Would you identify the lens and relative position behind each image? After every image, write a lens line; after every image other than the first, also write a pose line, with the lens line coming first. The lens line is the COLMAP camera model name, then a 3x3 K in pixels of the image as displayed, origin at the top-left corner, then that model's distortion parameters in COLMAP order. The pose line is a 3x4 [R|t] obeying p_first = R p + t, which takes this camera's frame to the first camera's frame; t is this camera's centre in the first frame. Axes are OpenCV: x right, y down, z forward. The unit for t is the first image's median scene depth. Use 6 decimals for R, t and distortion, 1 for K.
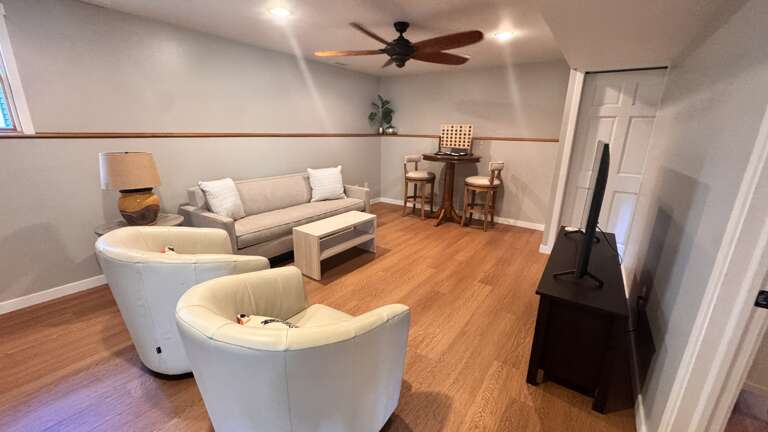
lens RADIAL K [[303.6, 0, 384.0], [0, 303.6, 216.0], [0, 0, 1]] dist [0.000897, 0.000003]
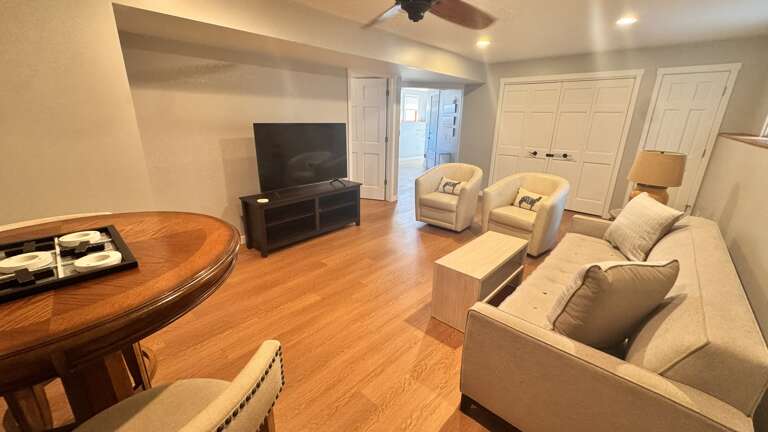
lens RADIAL K [[311.3, 0, 384.0], [0, 311.3, 216.0], [0, 0, 1]] dist [0.010607, -0.000042]
pose [[-0.992696, -0.070329, 0.098025, 0.018631], [-0.004881, 0.835260, 0.549834, -0.324775], [-0.120546, 0.545340, -0.829502, 1.126600]]
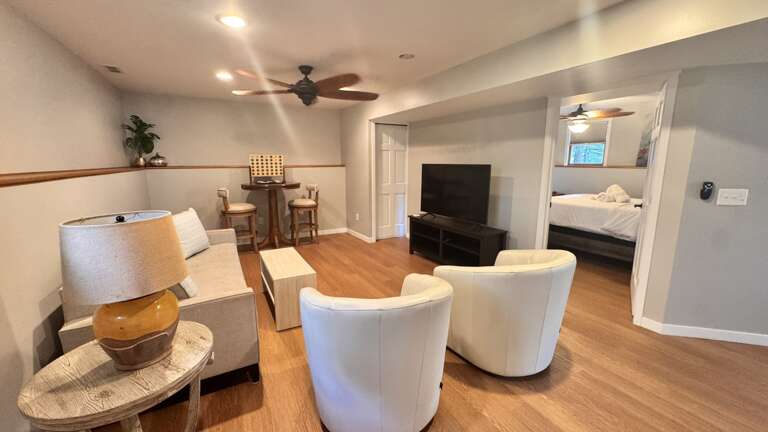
lens RADIAL K [[311.3, 0, 384.0], [0, 311.3, 216.0], [0, 0, 1]] dist [0.010607, -0.000042]
pose [[0.439612, -0.179022, 0.880166, -0.570988], [0.255050, 0.964478, 0.068782, -0.069053], [-0.861215, 0.194249, 0.469656, 0.193935]]
